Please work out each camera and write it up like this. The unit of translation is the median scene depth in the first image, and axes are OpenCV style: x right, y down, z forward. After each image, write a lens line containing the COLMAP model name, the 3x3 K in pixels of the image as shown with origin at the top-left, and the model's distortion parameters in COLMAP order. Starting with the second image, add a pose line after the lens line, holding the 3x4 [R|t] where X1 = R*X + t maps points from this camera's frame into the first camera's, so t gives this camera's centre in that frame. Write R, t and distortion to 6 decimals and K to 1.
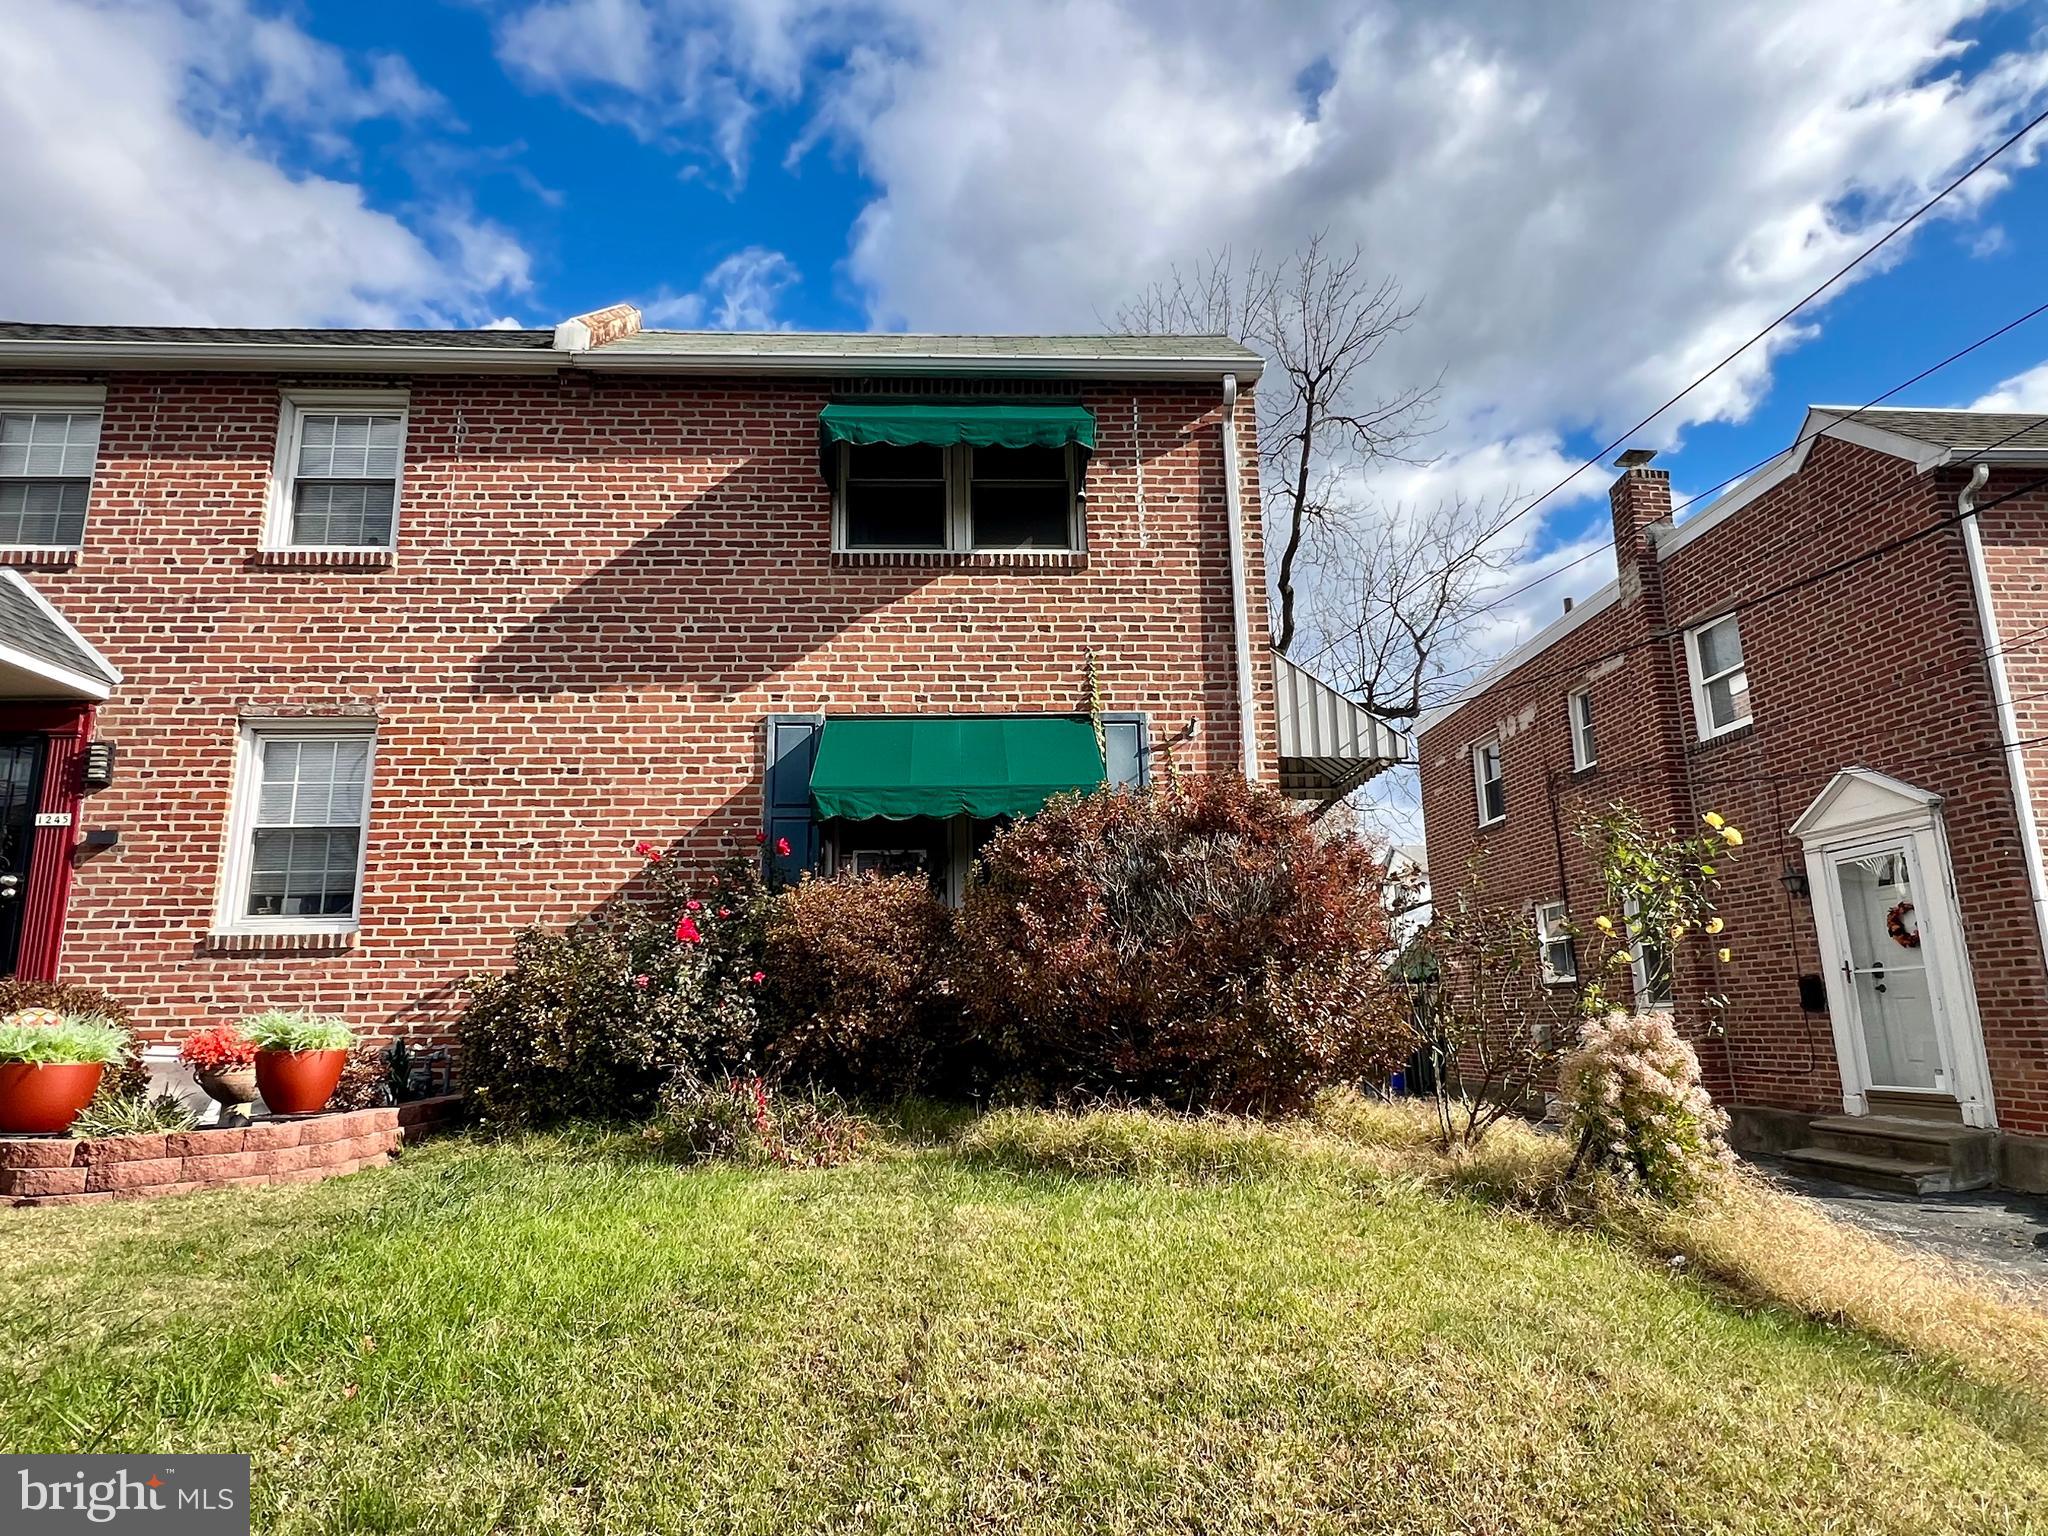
lens RADIAL K [[1161.3, 0, 1019.6], [0, 1161.3, 775.4], [0, 0, 1]] dist [-0.013534, 0.000268]
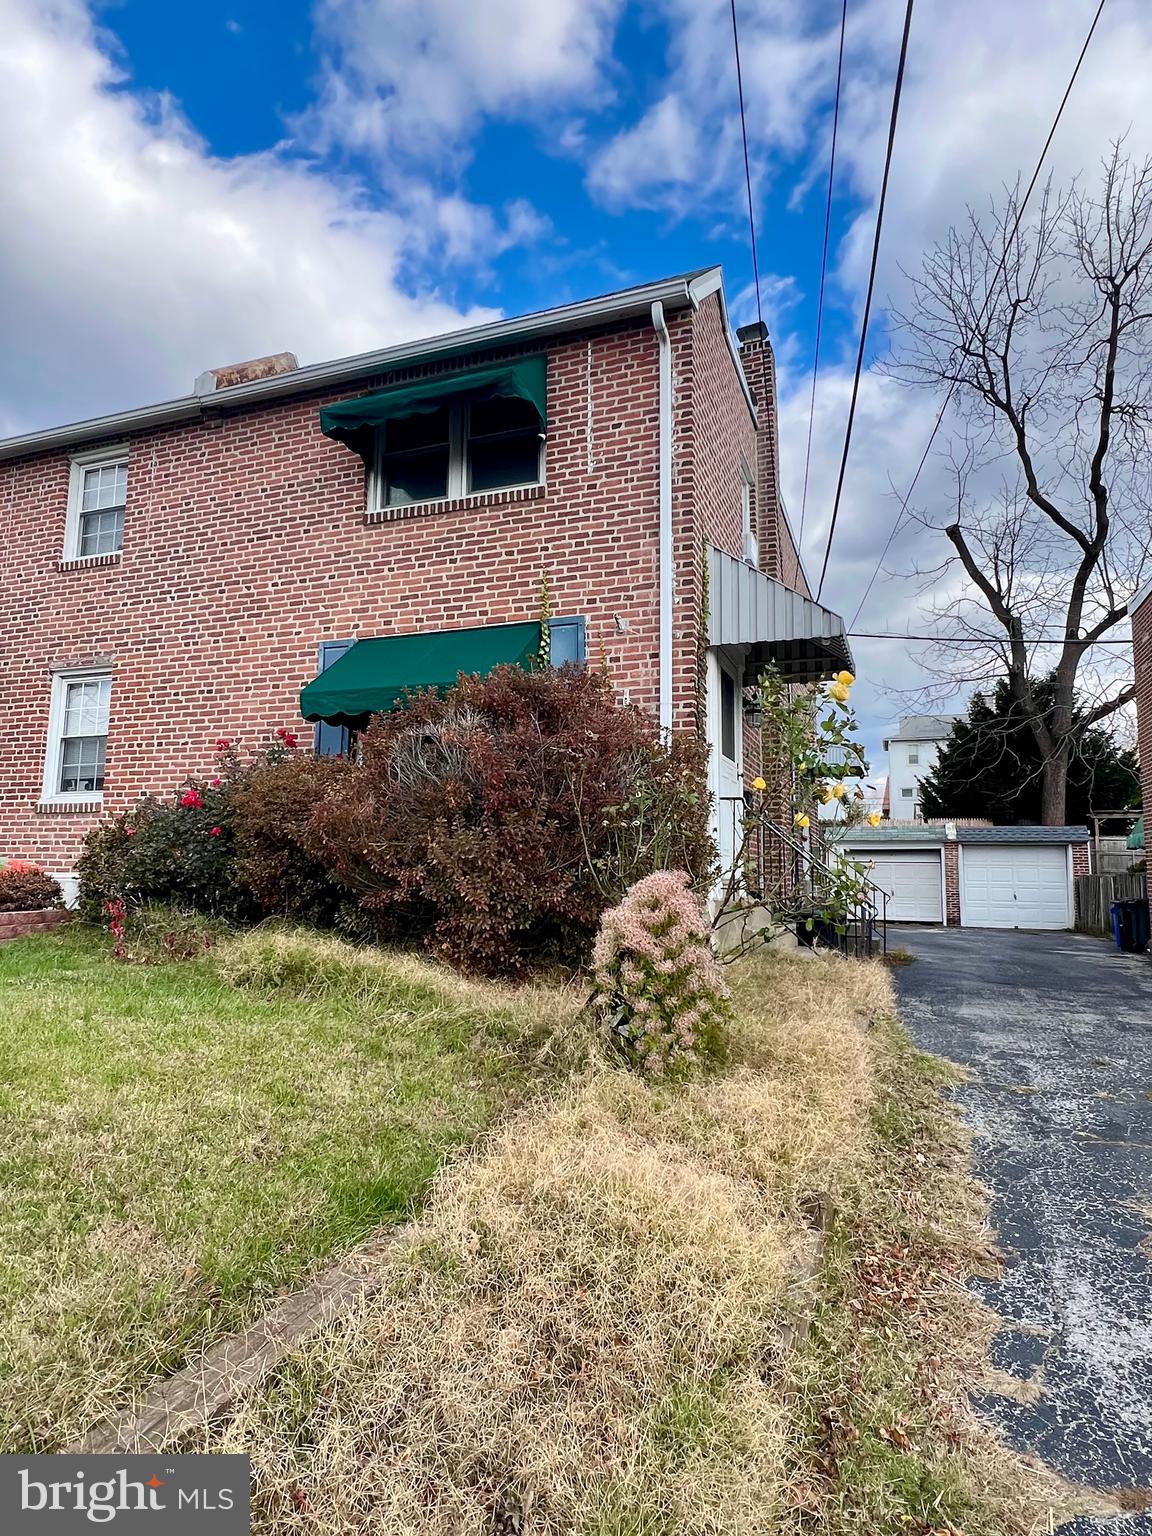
lens RADIAL K [[871.0, 0, 575.7], [0, 871.0, 768.0], [0, 0, 1]] dist [-0.013534, 0.000268]
pose [[0.913894, -0.018773, -0.405518, 0.458588], [0.056237, 0.995153, 0.080670, 0.028519], [0.402038, -0.096530, 0.910521, 0.175604]]
